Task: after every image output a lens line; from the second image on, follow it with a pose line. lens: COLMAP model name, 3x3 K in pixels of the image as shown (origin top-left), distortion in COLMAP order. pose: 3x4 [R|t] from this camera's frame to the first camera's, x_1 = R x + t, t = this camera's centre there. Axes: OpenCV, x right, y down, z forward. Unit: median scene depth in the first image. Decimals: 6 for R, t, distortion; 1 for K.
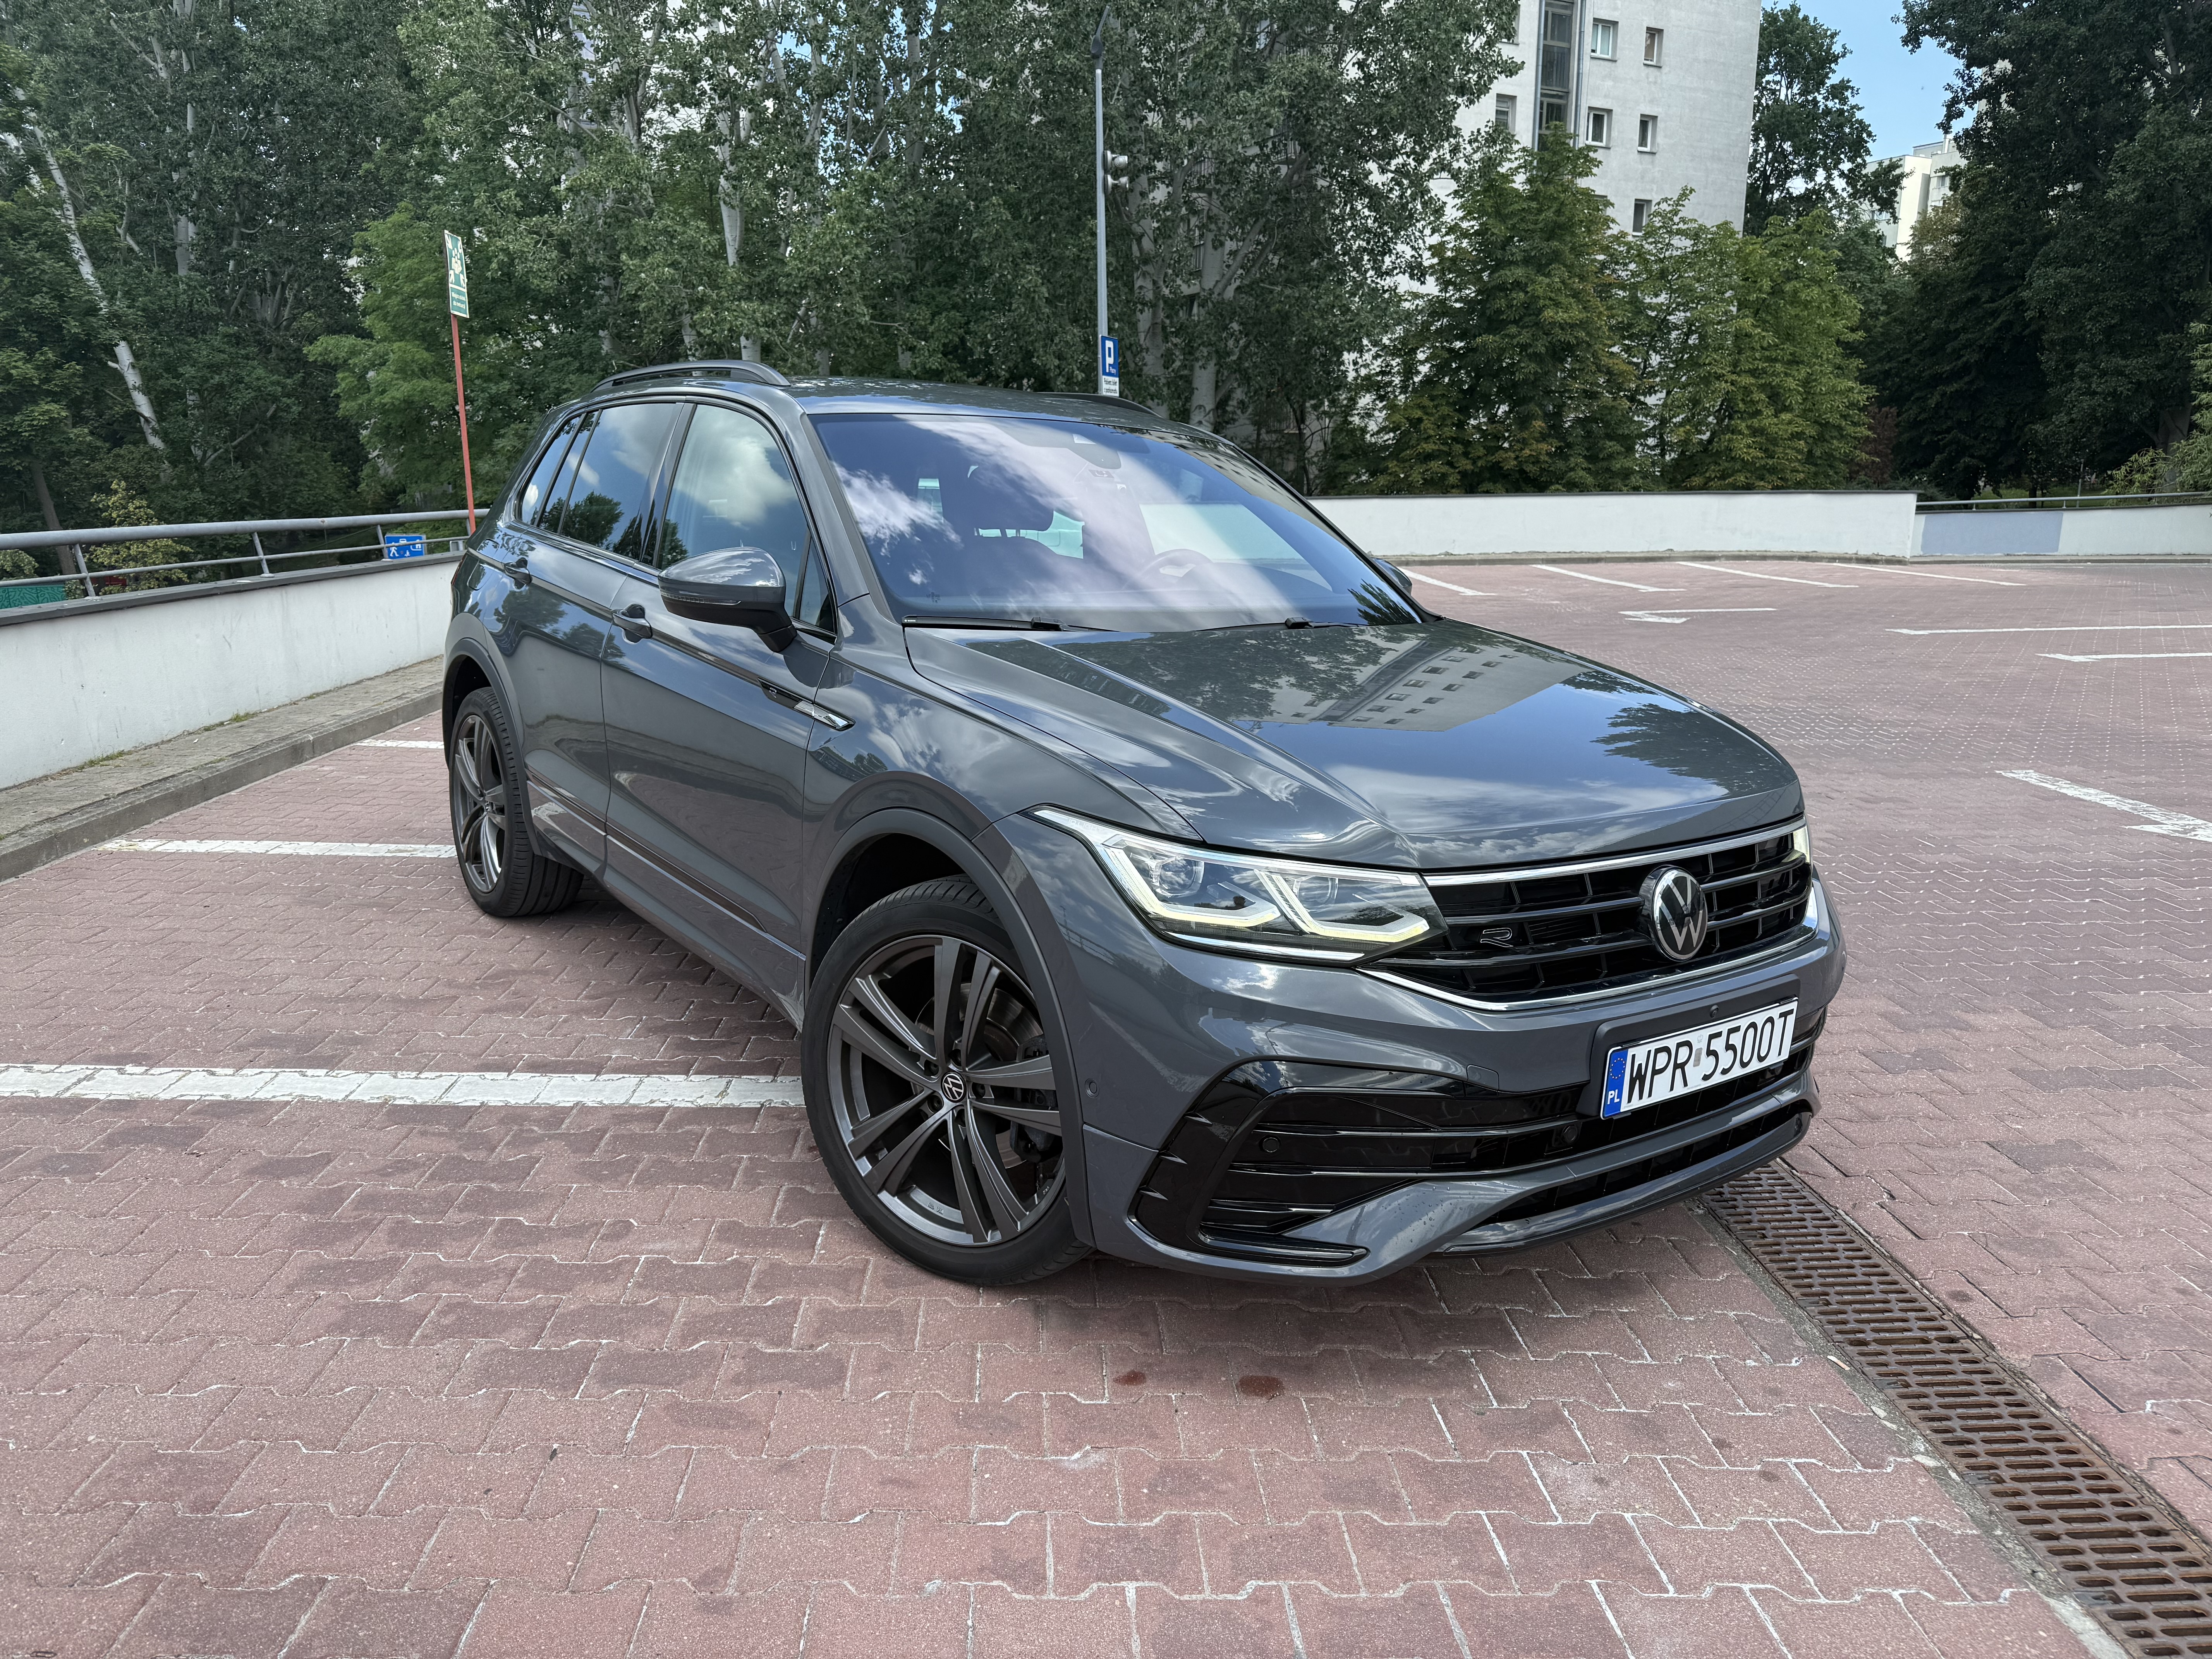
lens RADIAL K [[1613.3, 0, 1104.2], [0, 1613.3, 832.0], [0, 0, 1]] dist [0.009556, -0.004825]
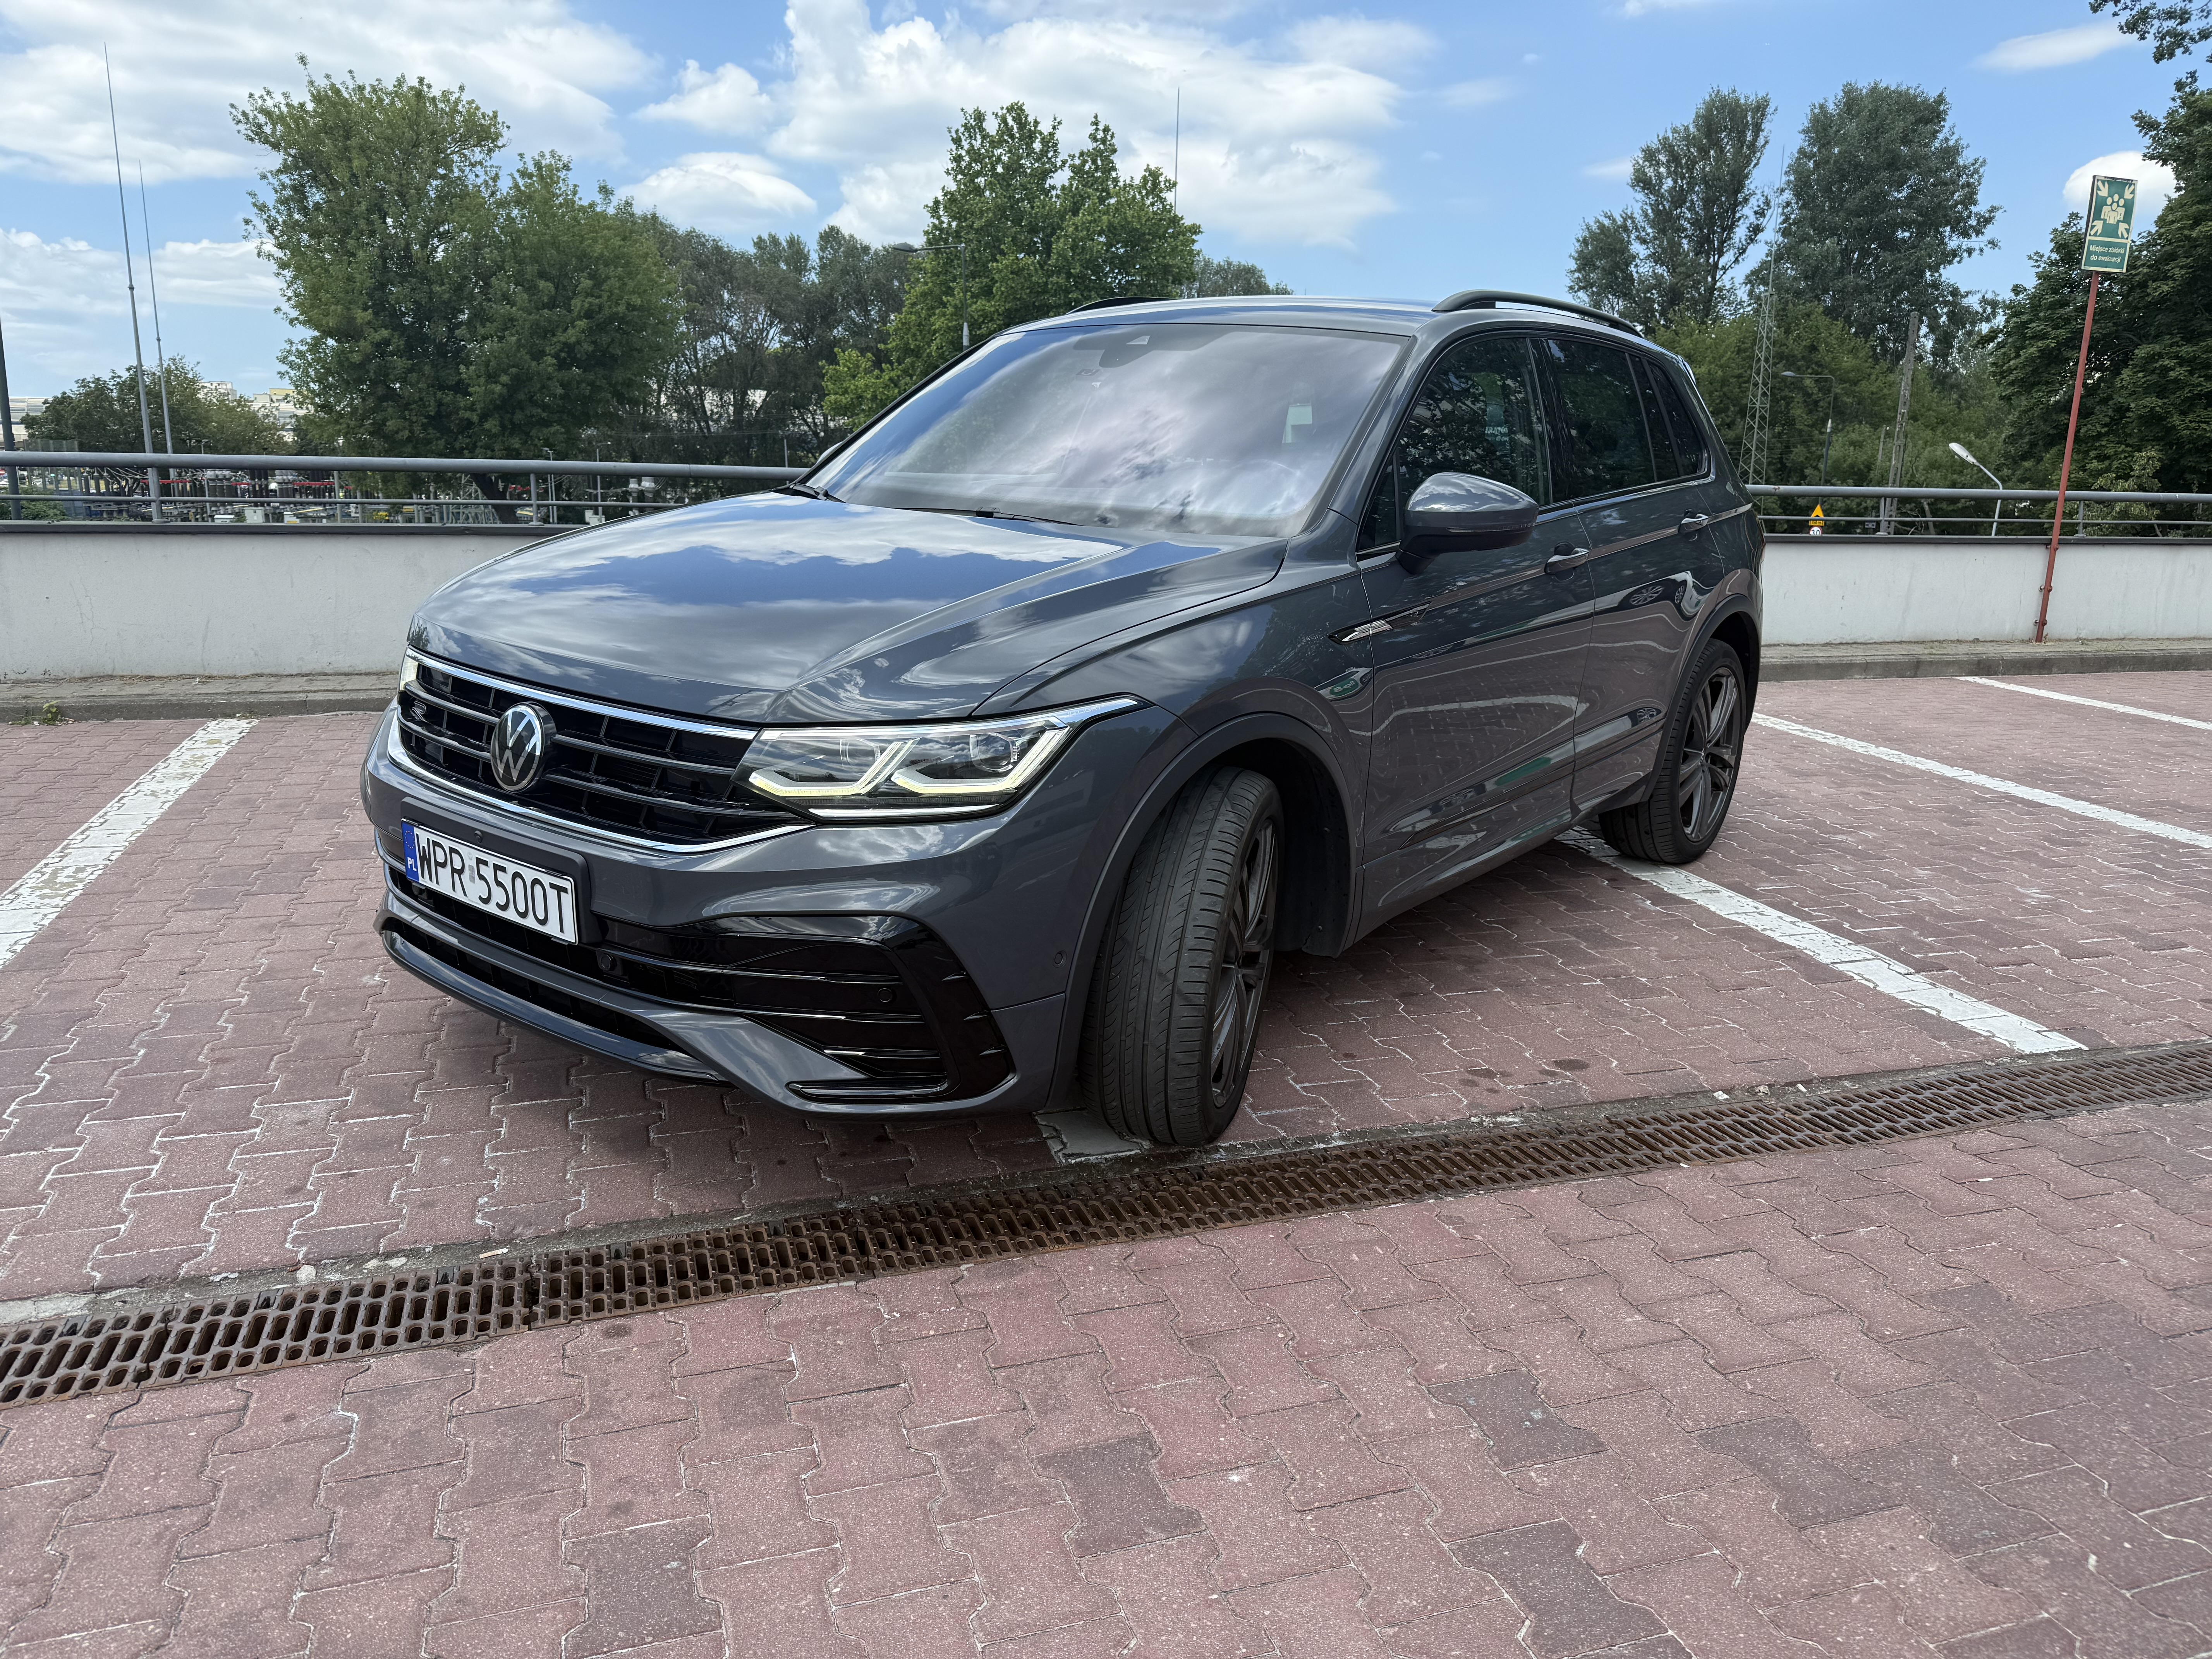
lens RADIAL K [[1613.3, 0, 1105.6], [0, 1613.3, 826.2], [0, 0, 1]] dist [0.009556, -0.004825]
pose [[0.226082, 0.204747, -0.952347, 1.377460], [-0.222676, 0.962637, 0.154097, -0.139826], [0.948315, 0.177226, 0.263228, 1.035961]]
